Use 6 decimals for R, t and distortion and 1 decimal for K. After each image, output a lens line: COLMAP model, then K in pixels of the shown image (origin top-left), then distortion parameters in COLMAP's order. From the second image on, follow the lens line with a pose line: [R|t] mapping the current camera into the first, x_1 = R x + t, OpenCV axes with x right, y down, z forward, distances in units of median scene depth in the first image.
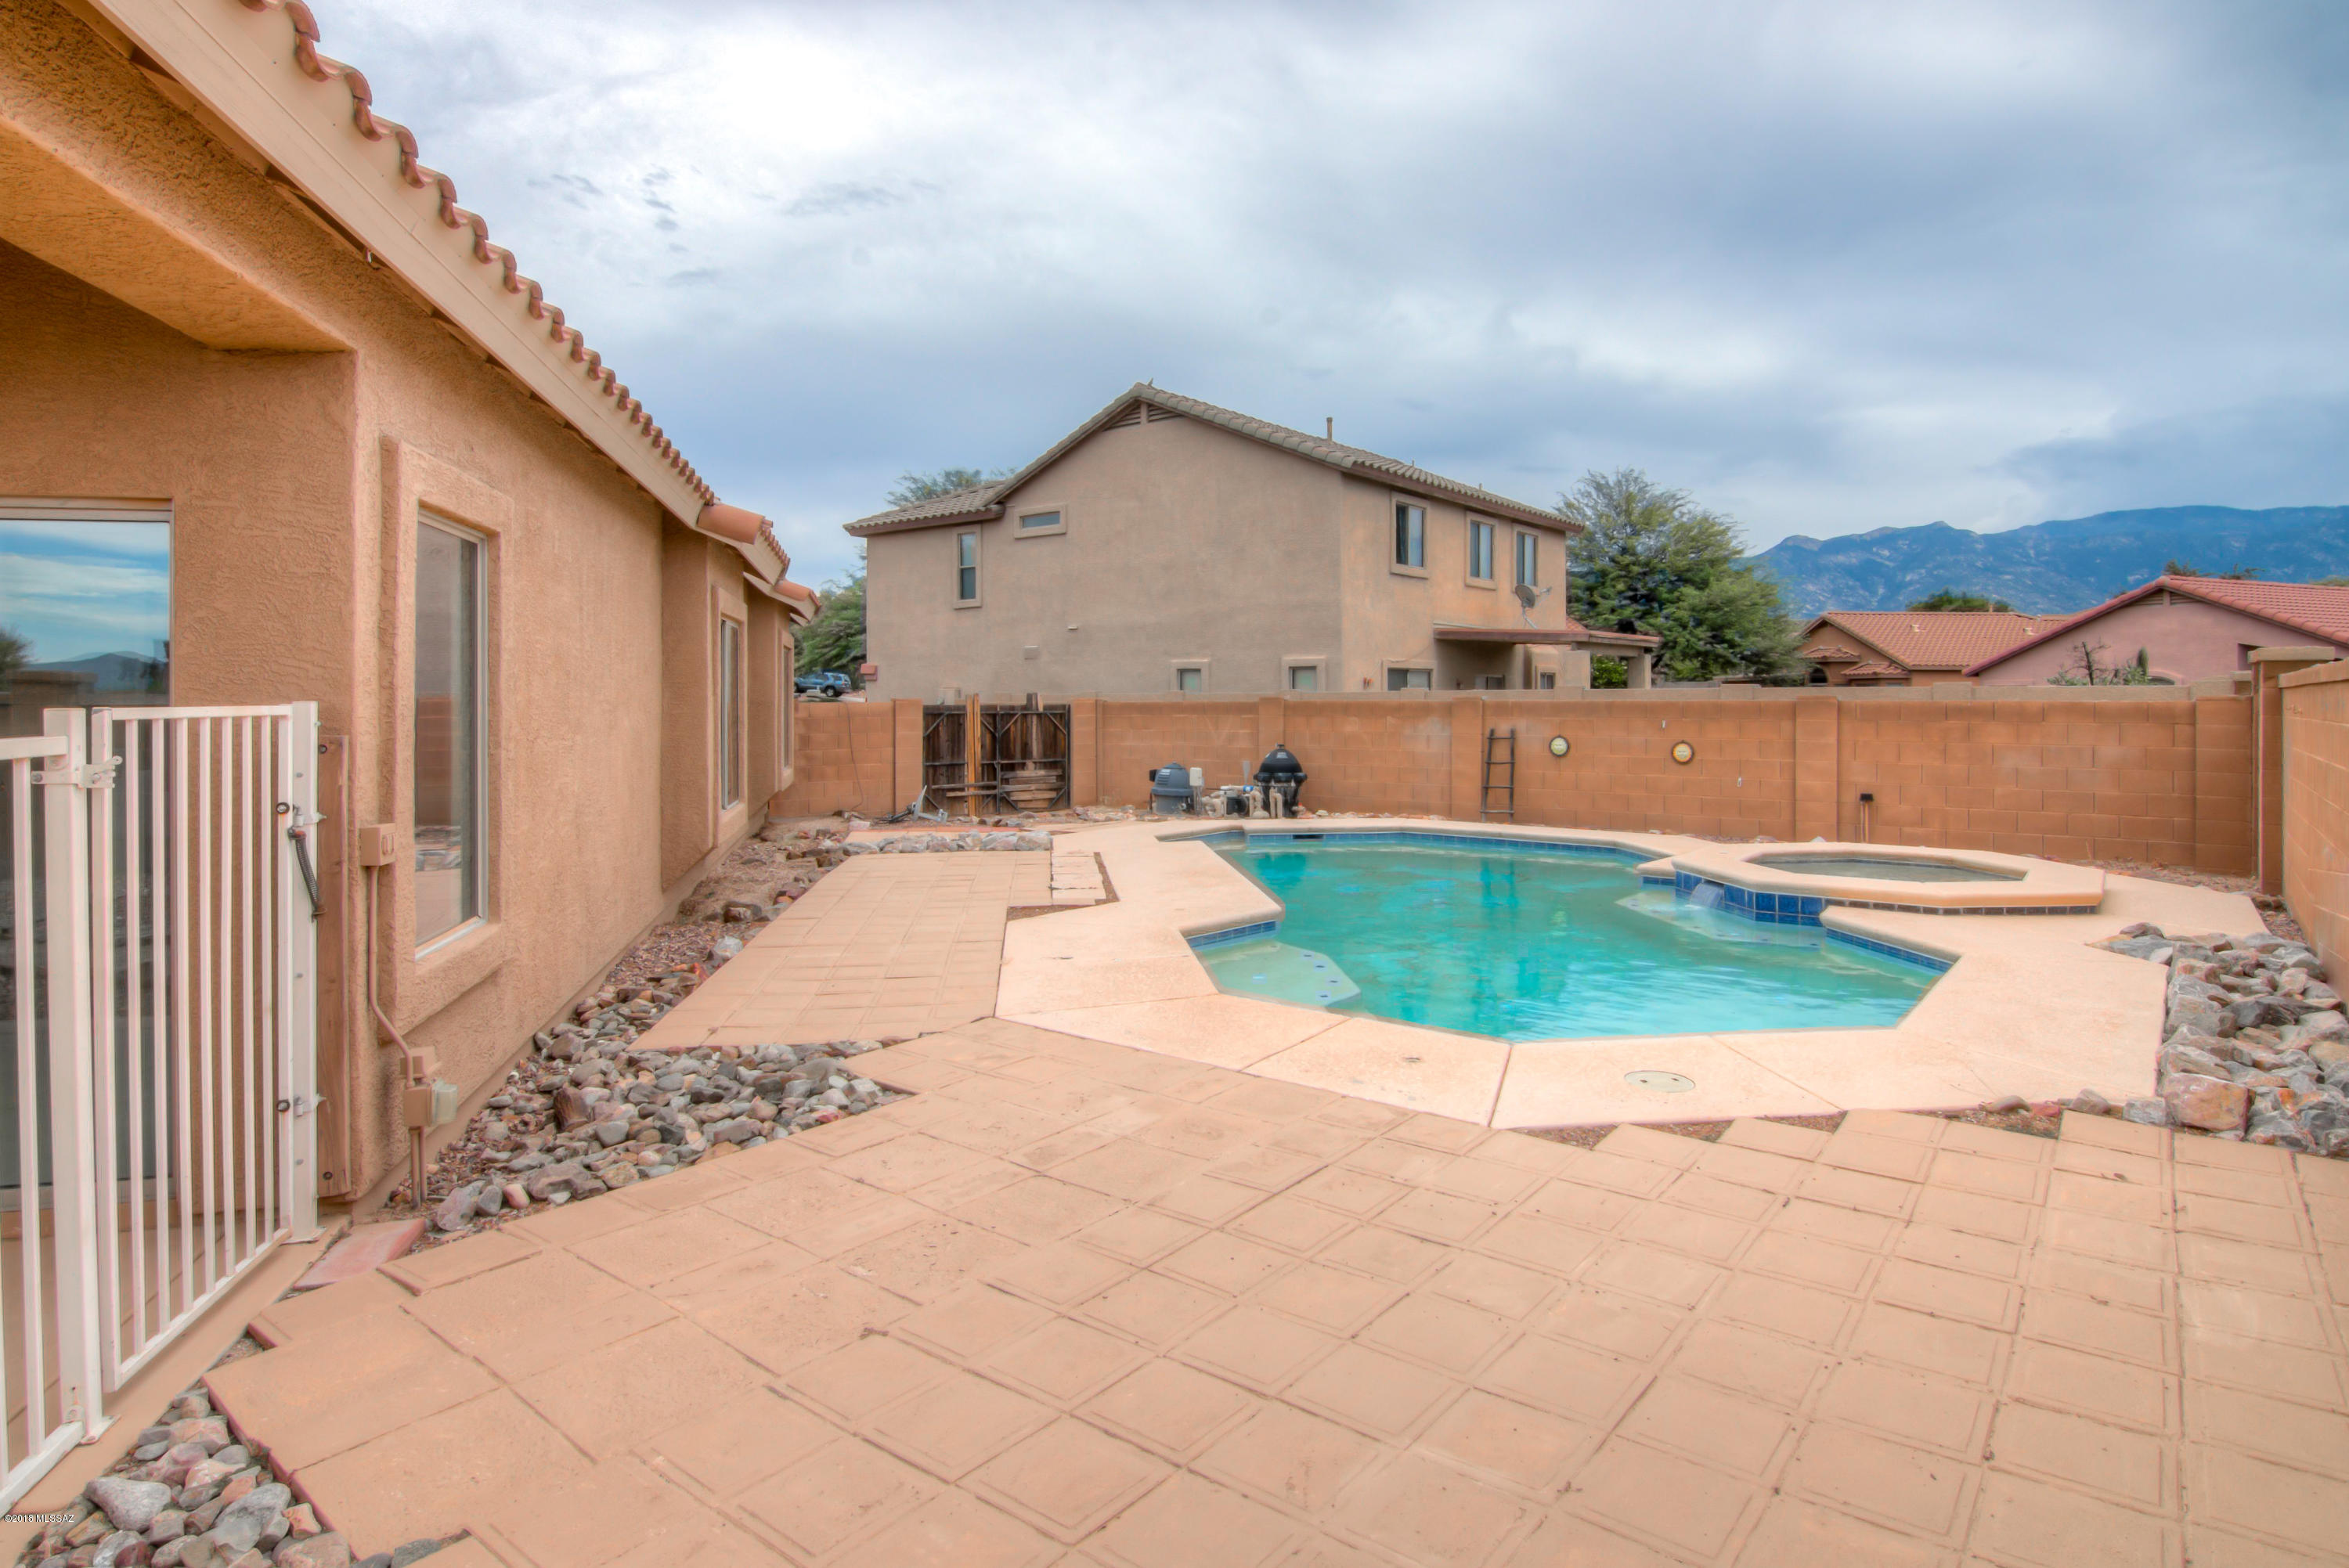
lens RADIAL K [[1268.1, 0, 1182.7], [0, 1268.1, 710.7], [0, 0, 1]] dist [-0.003625, -0.001340]
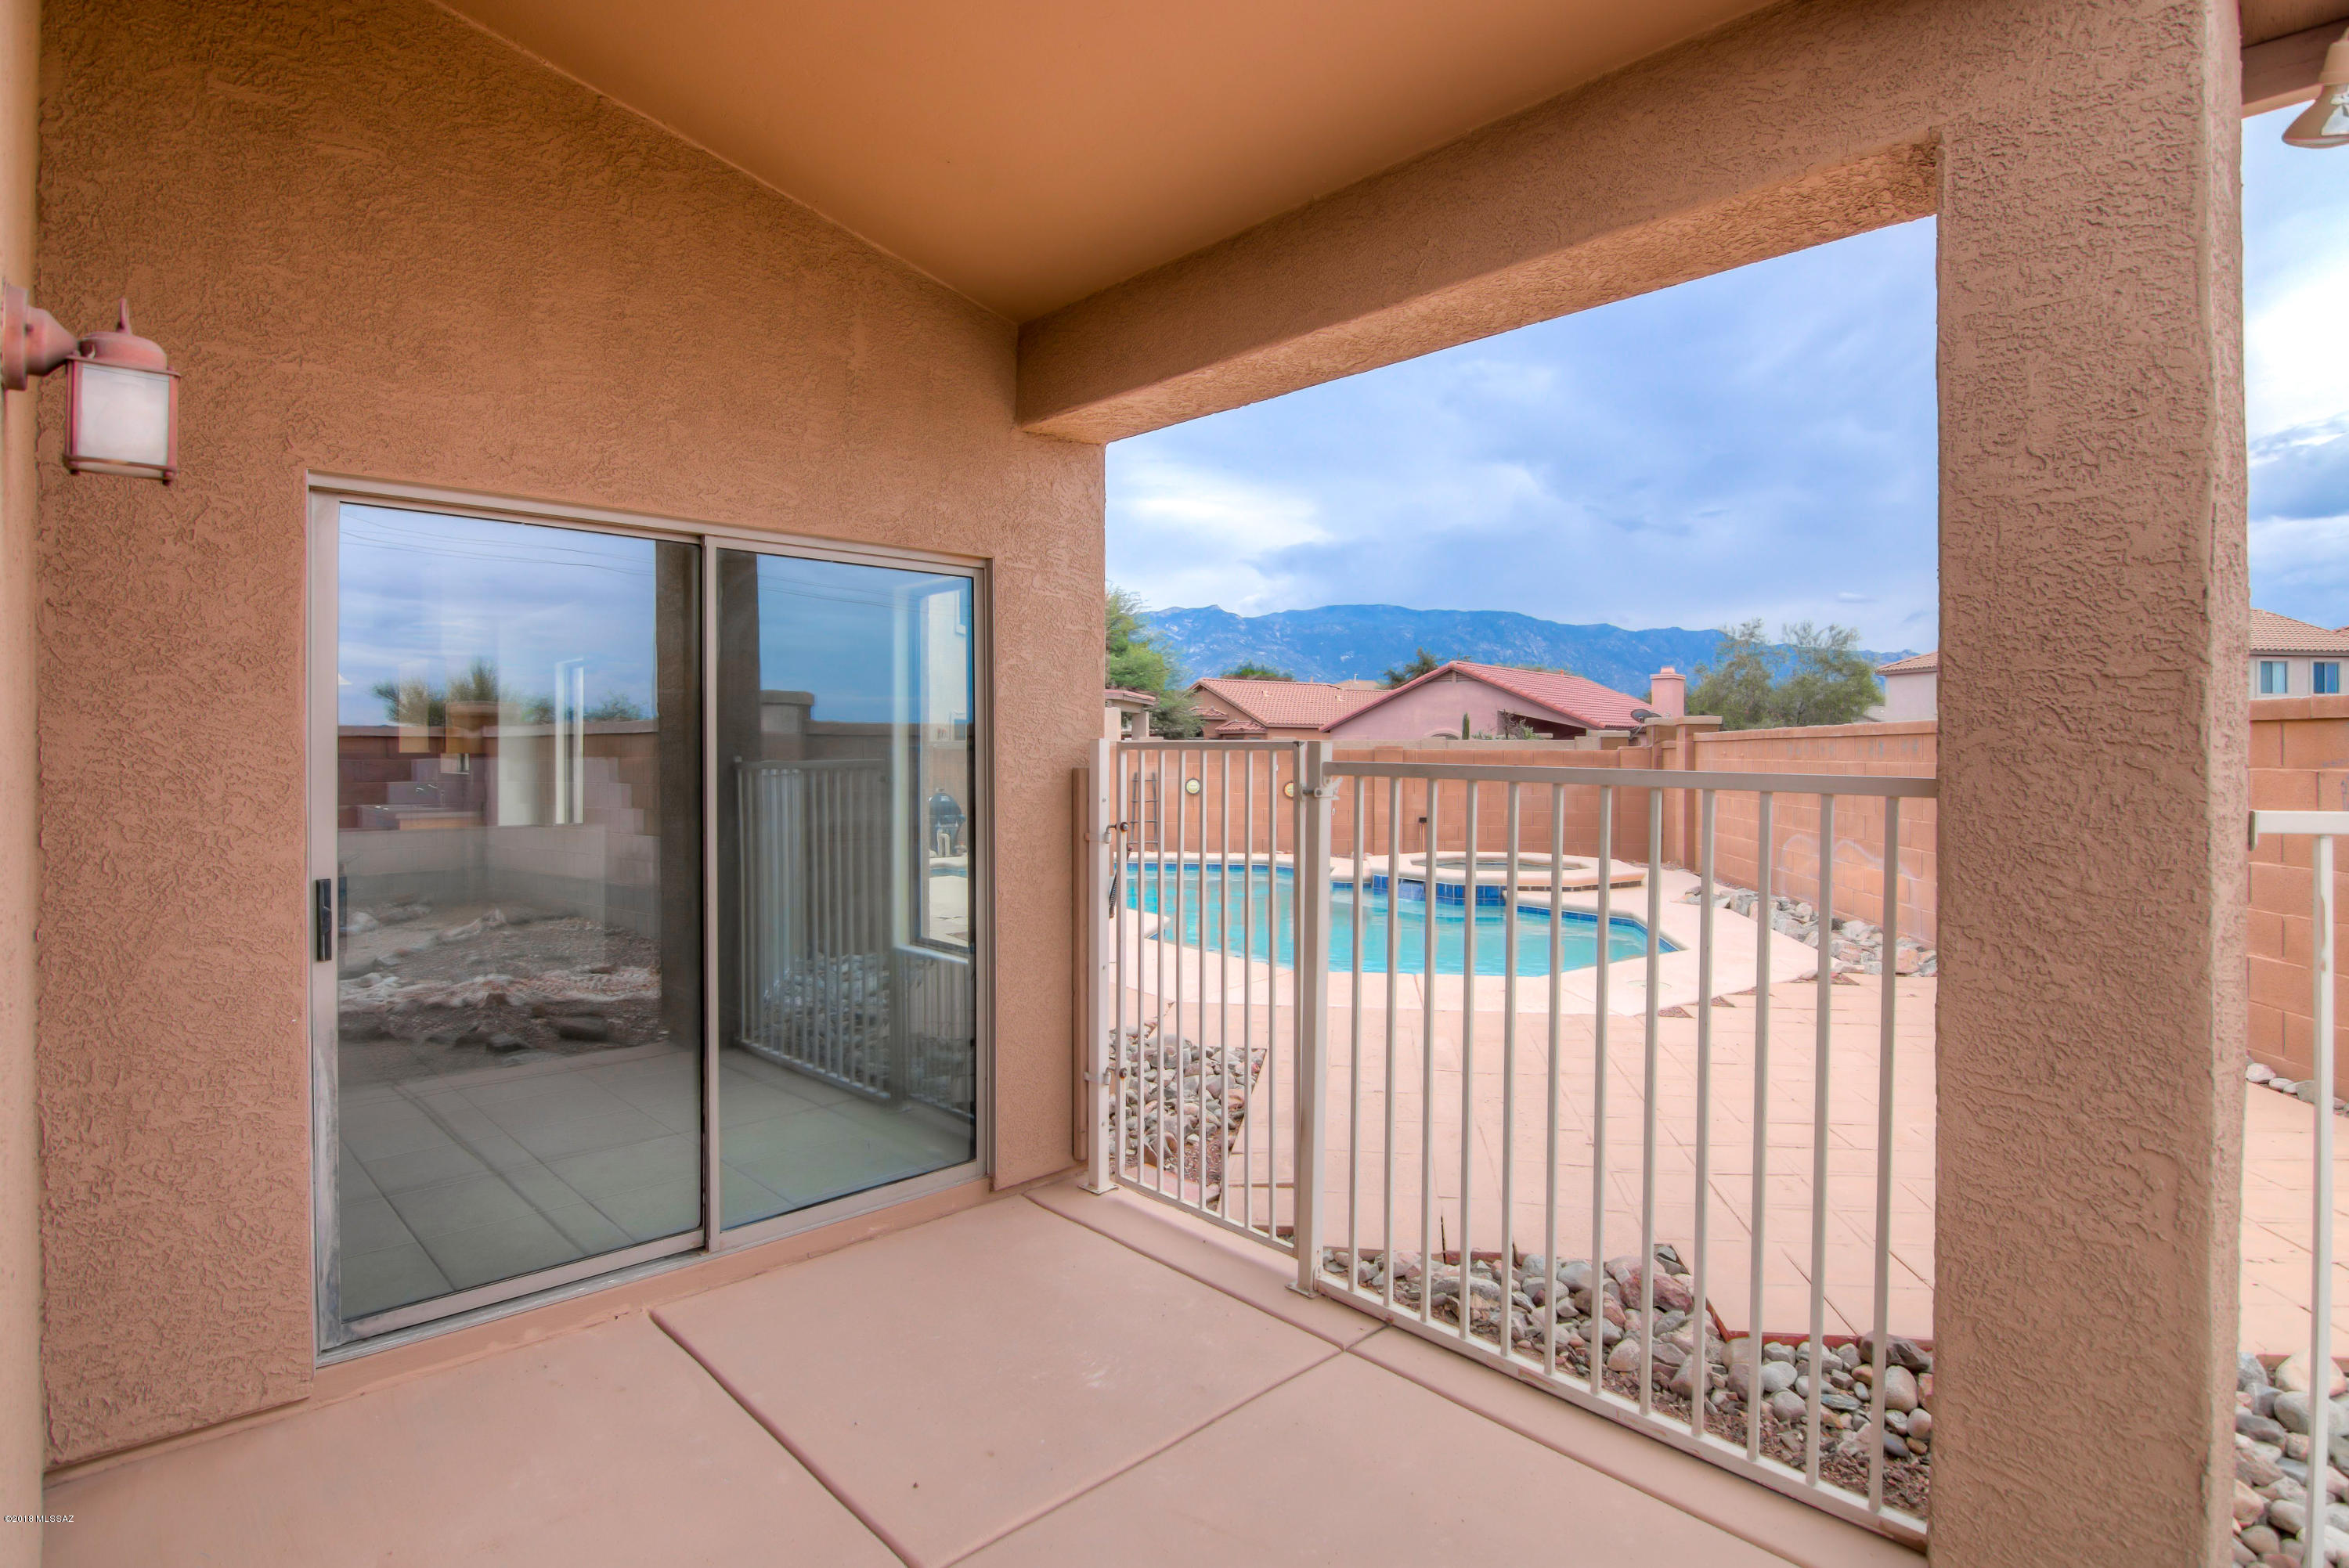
lens RADIAL K [[1214.8, 0, 1174.5], [0, 1214.8, 784.0], [0, 0, 1]] dist [-0.000296, -0.000259]
pose [[0.872605, -0.011005, 0.488303, -0.132904], [0.001947, 0.999817, 0.019053, 0.001438], [-0.488423, -0.015675, 0.872466, -0.003333]]
